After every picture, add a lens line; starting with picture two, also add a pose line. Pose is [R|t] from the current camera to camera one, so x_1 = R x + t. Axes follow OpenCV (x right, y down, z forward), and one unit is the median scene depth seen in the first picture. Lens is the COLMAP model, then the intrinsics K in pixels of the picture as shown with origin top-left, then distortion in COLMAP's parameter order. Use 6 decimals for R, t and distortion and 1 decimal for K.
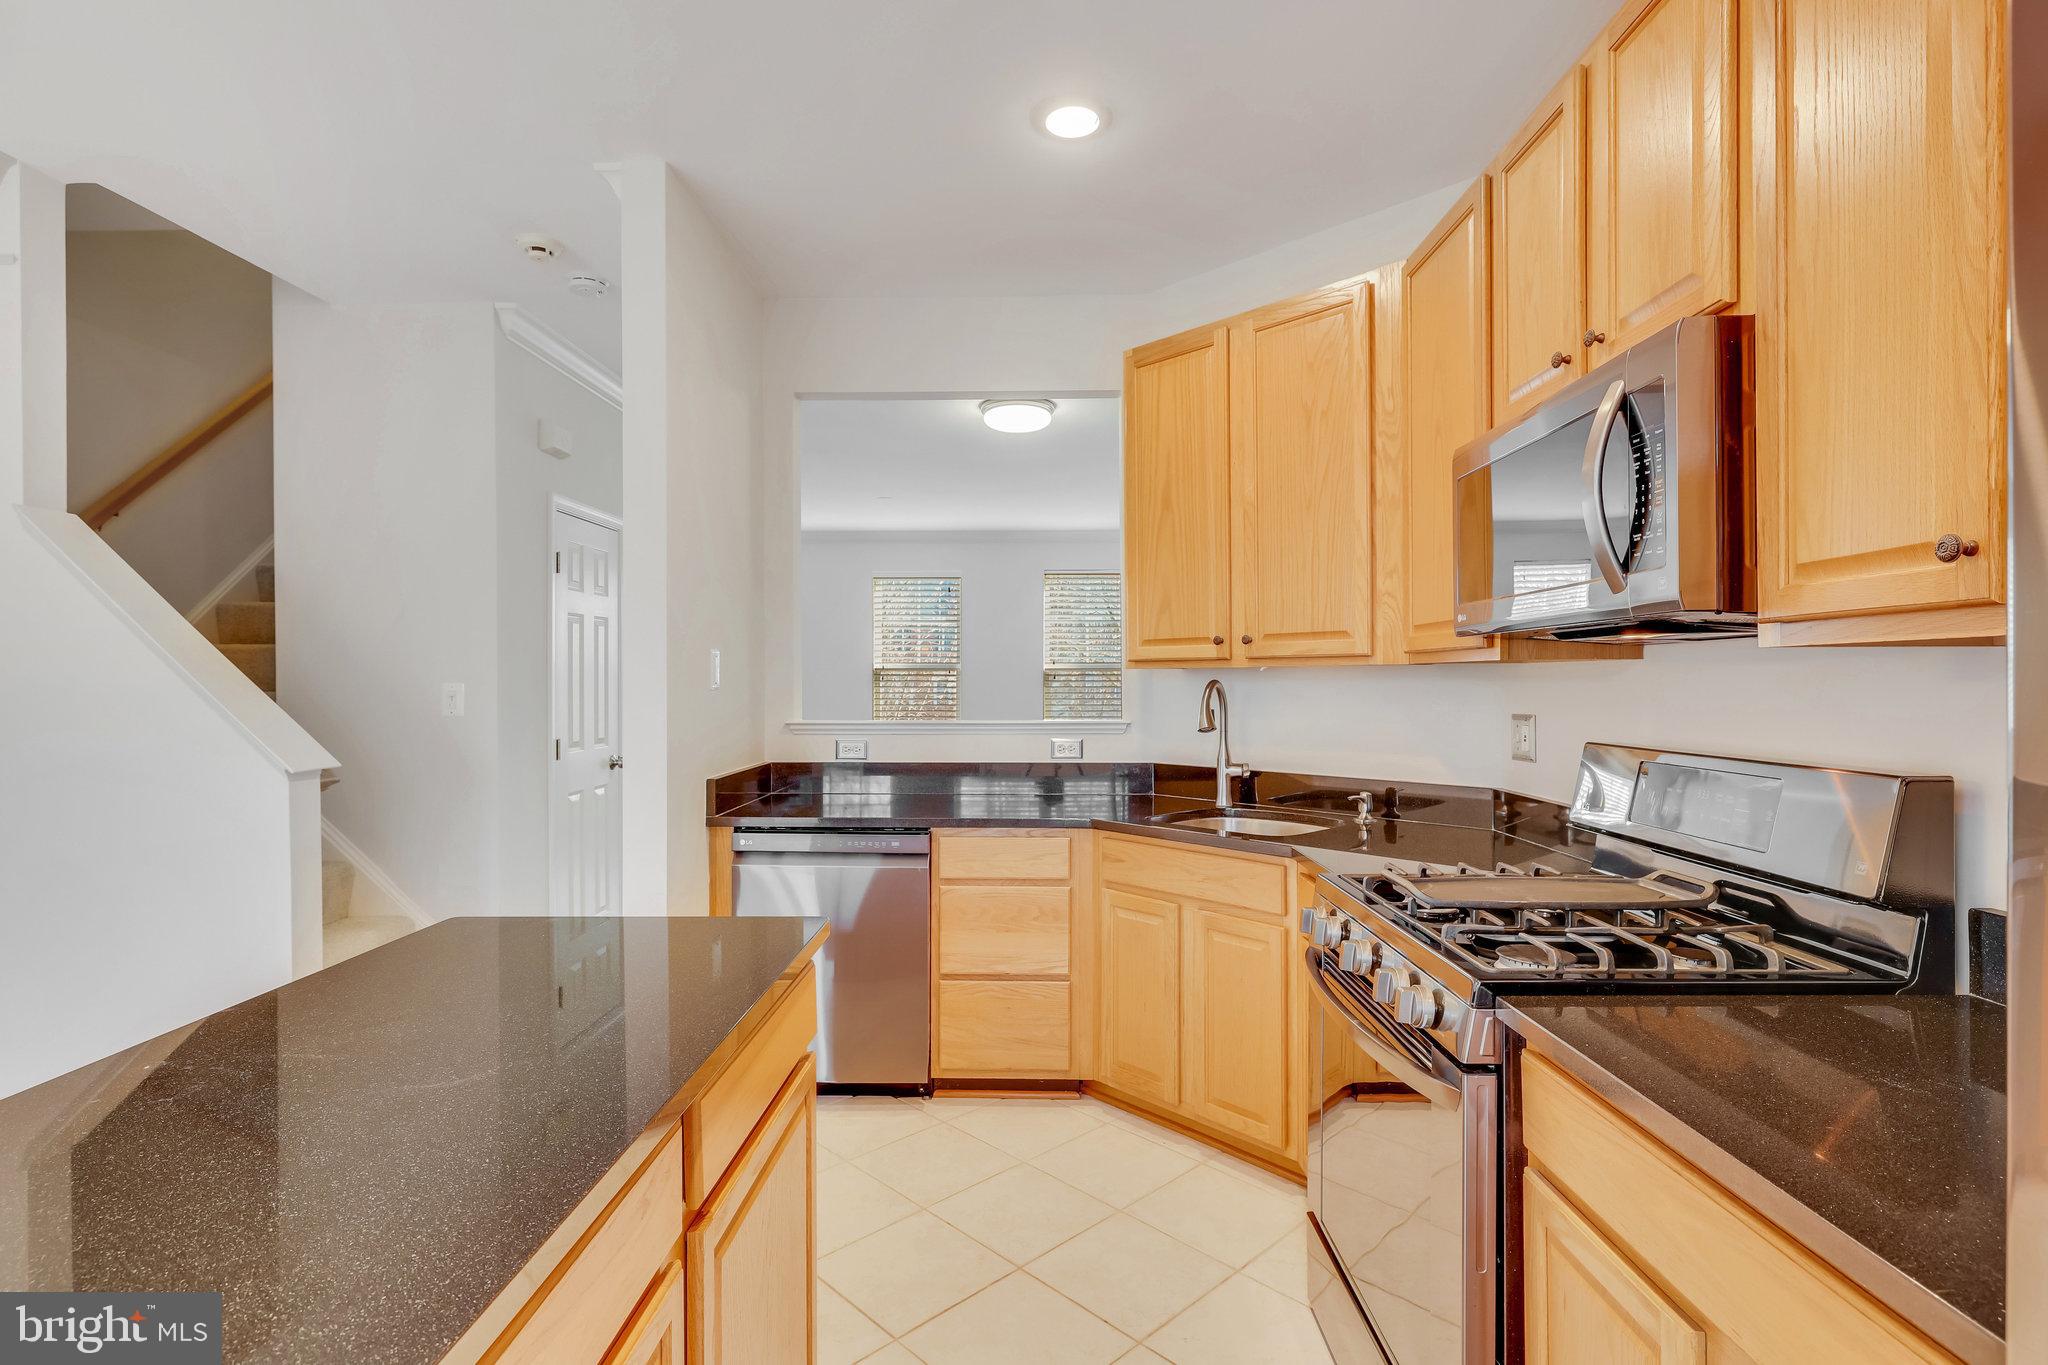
lens RADIAL K [[979.1, 0, 1028.6], [0, 979.1, 680.8], [0, 0, 1]] dist [-0.000571, -0.000790]
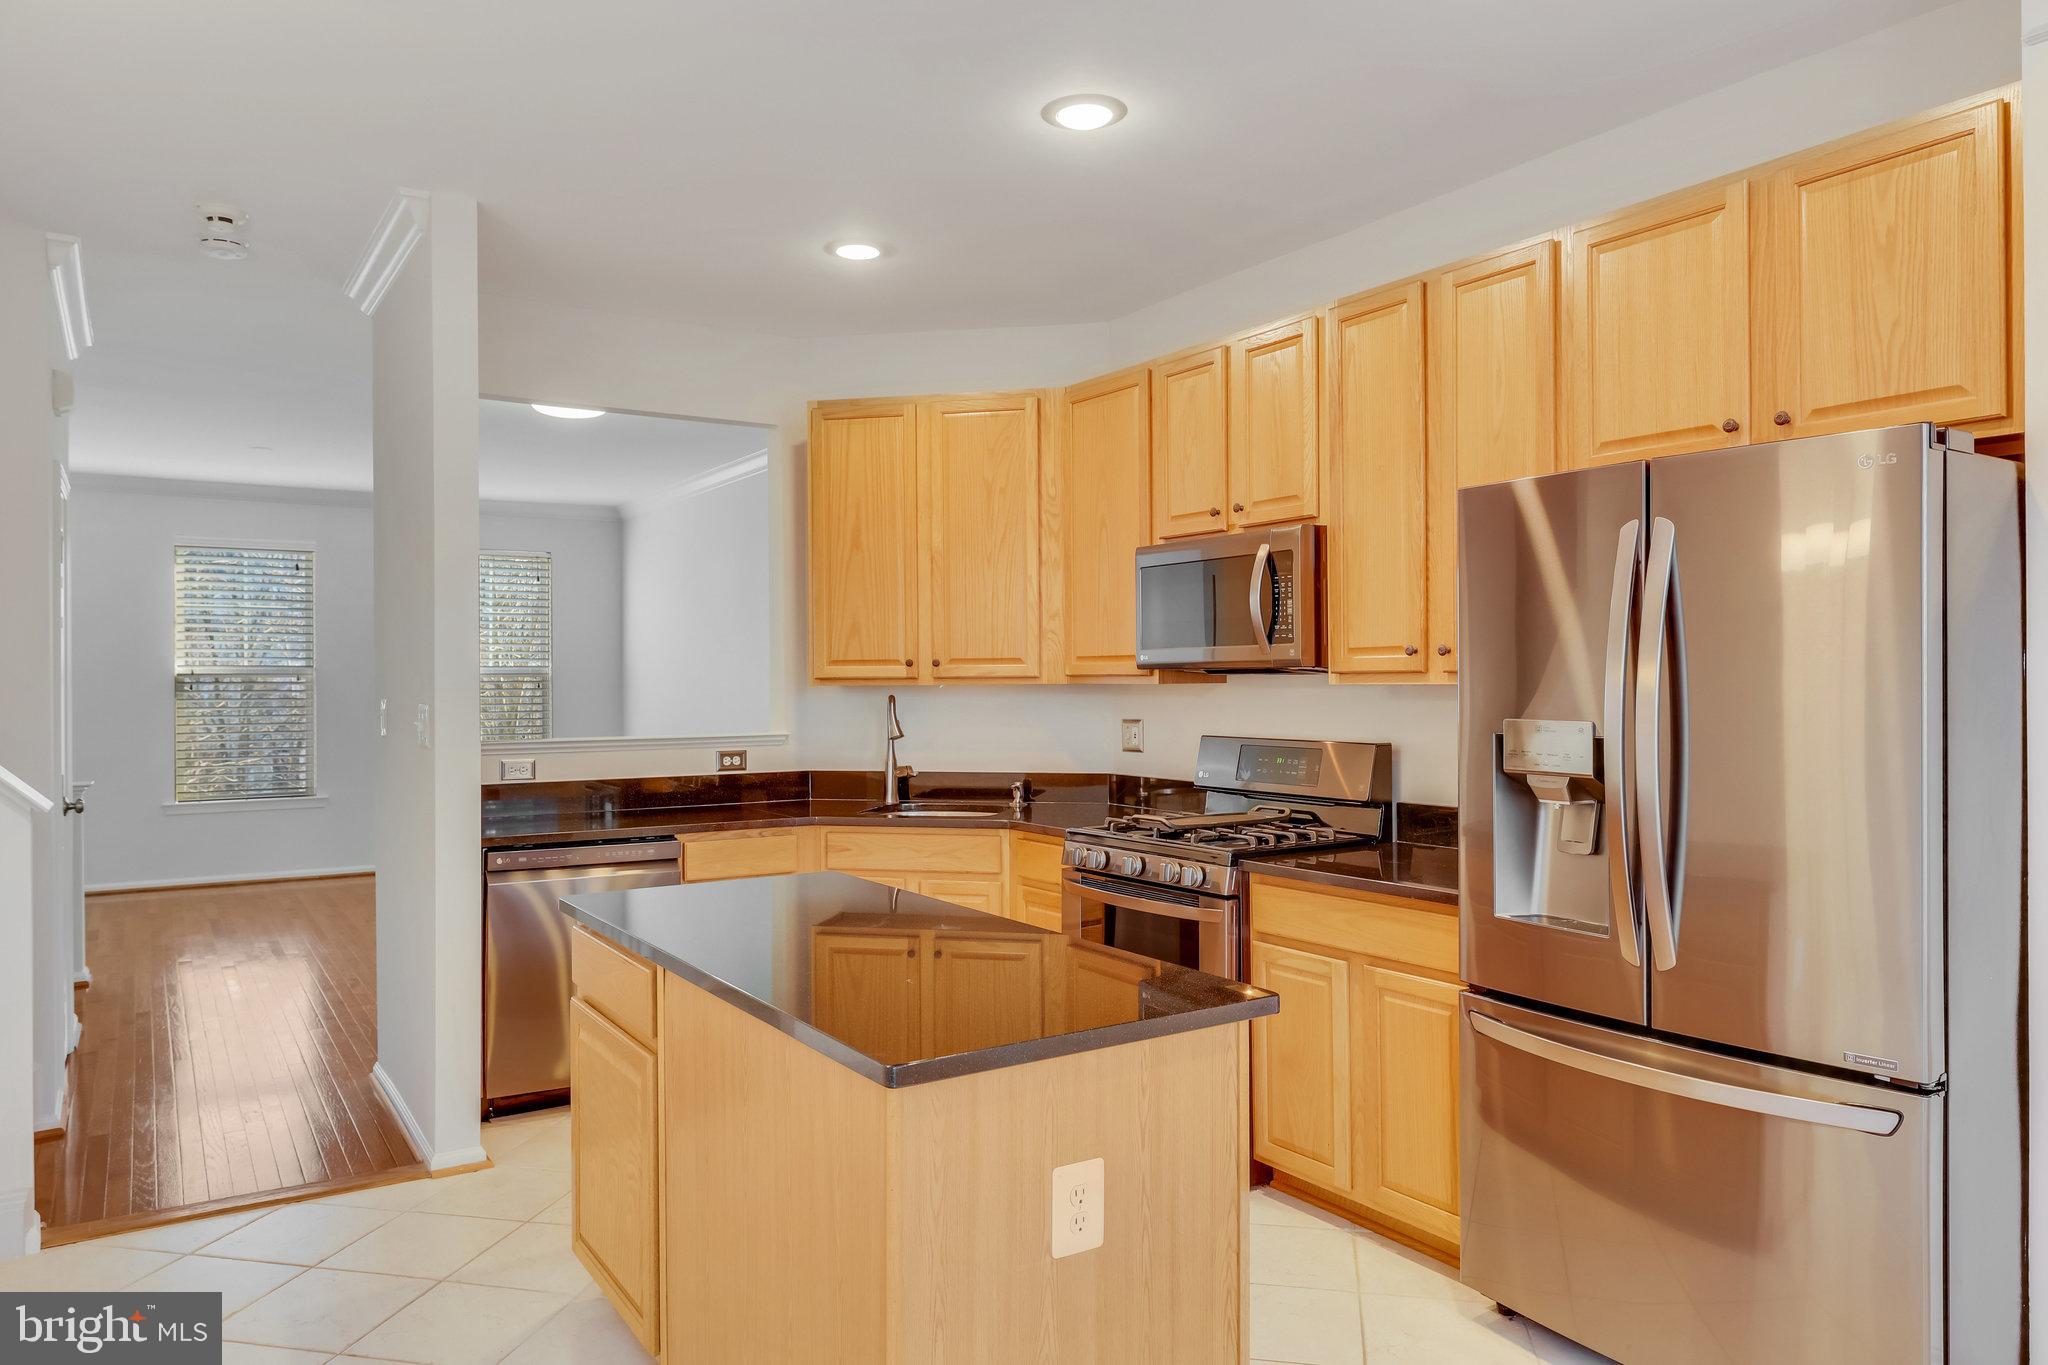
lens RADIAL K [[1347.0, 0, 1018.1], [0, 1347.0, 680.1], [0, 0, 1]] dist [0.000760, -0.003280]
pose [[0.829037, -0.002679, 0.559187, -0.693629], [0.003749, 0.999993, -0.000767, -0.020534], [-0.559181, 0.002732, 0.829041, -0.500104]]
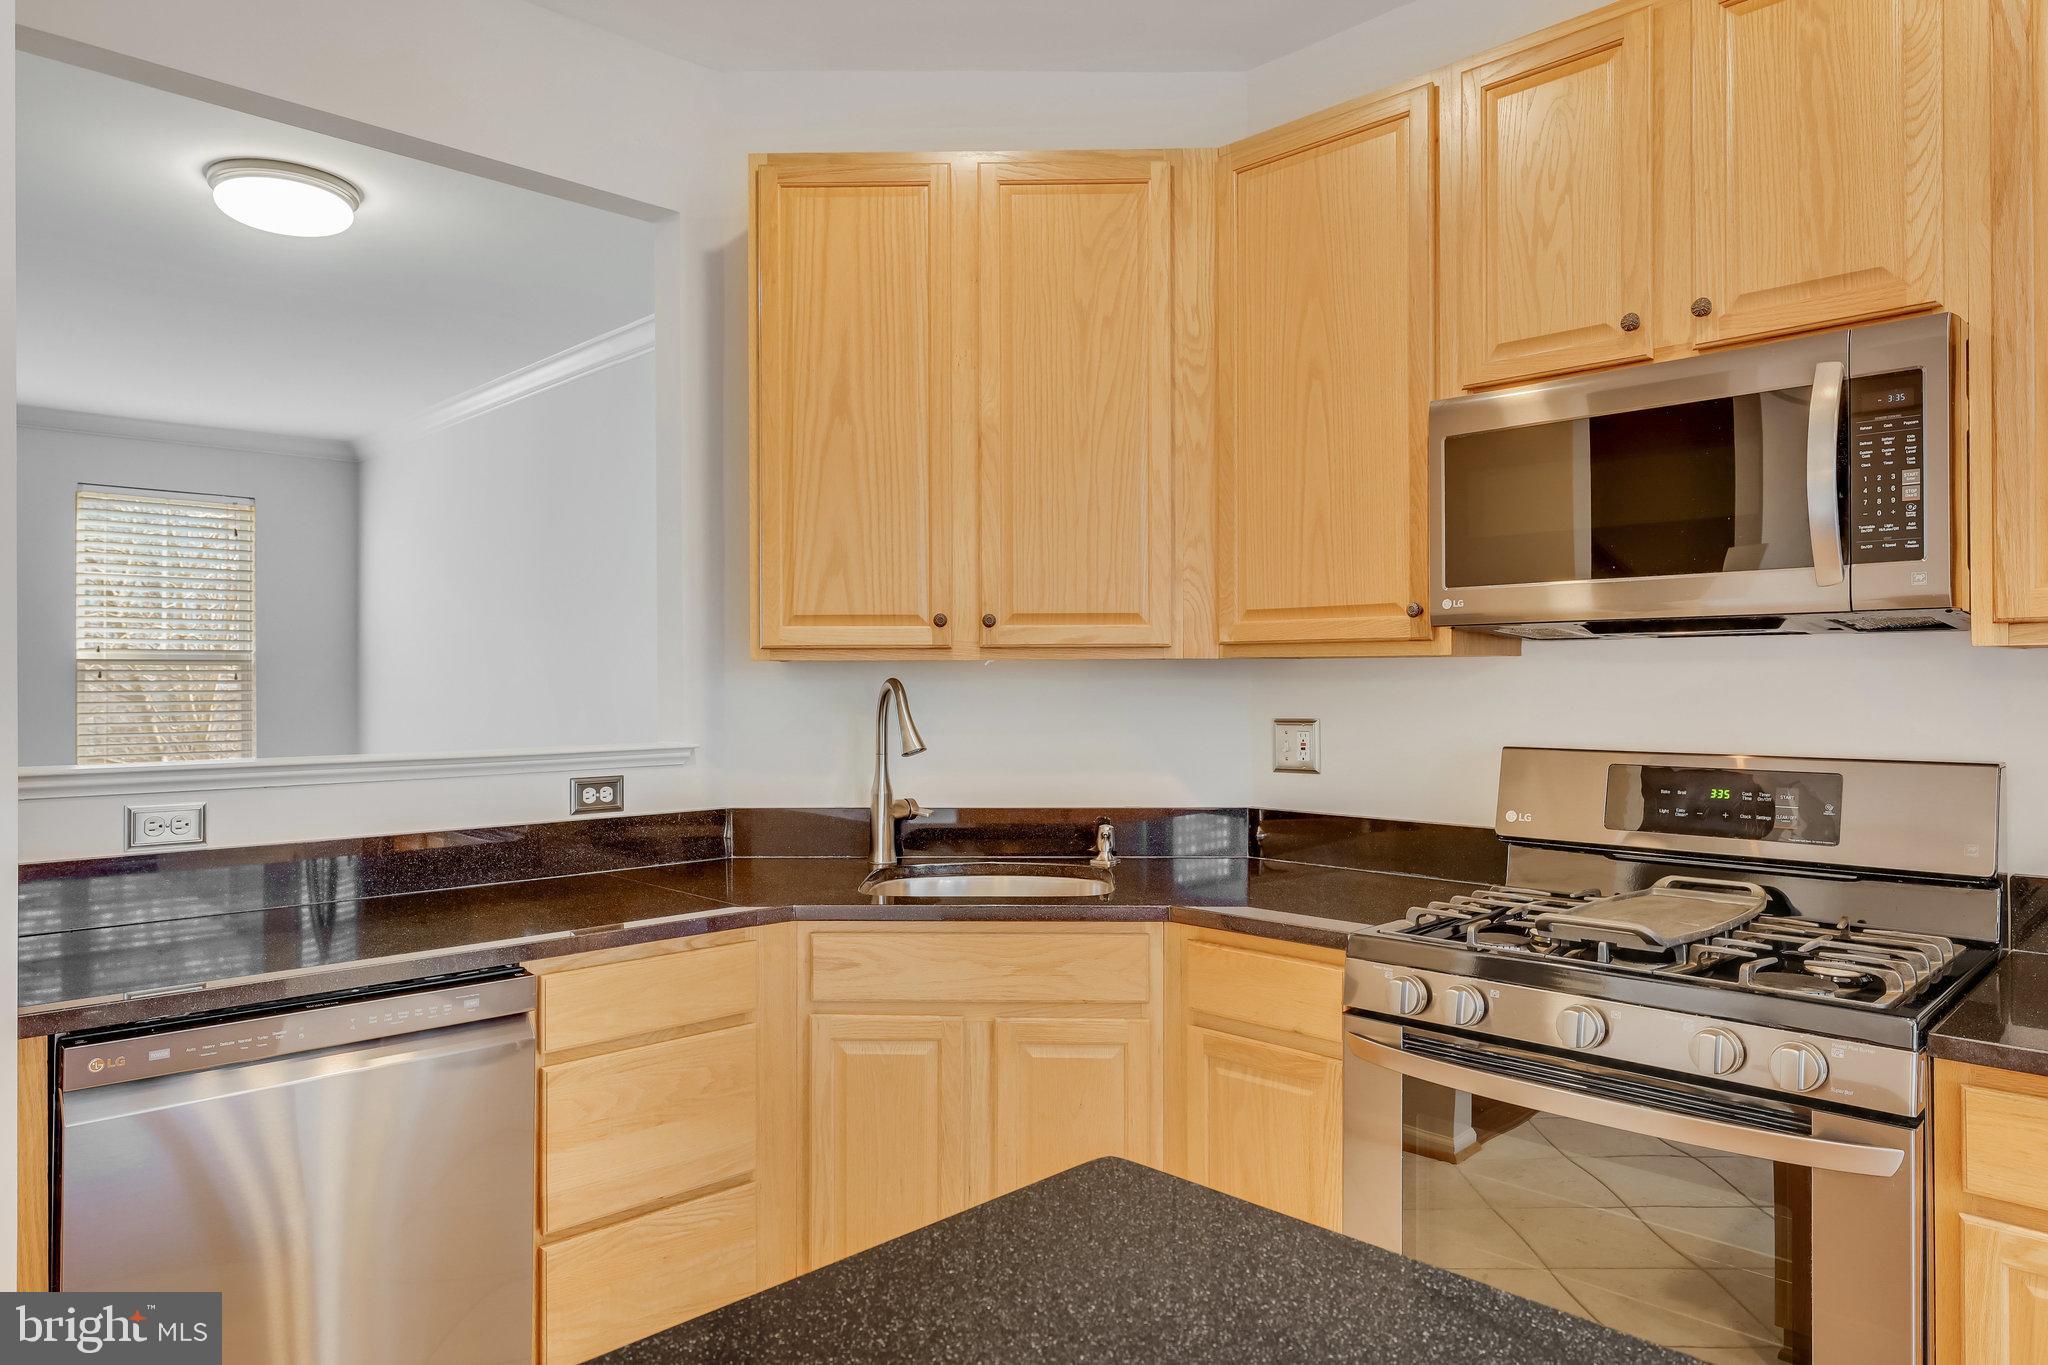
lens RADIAL K [[1289.4, 0, 1024.4], [0, 1289.4, 680.7], [0, 0, 1]] dist [0.000452, 0.000105]
pose [[0.700441, 0.000187, 0.713710, -0.452511], [0.001020, 0.999999, -0.001264, 0.002047], [-0.713709, 0.001613, 0.700440, 0.366605]]
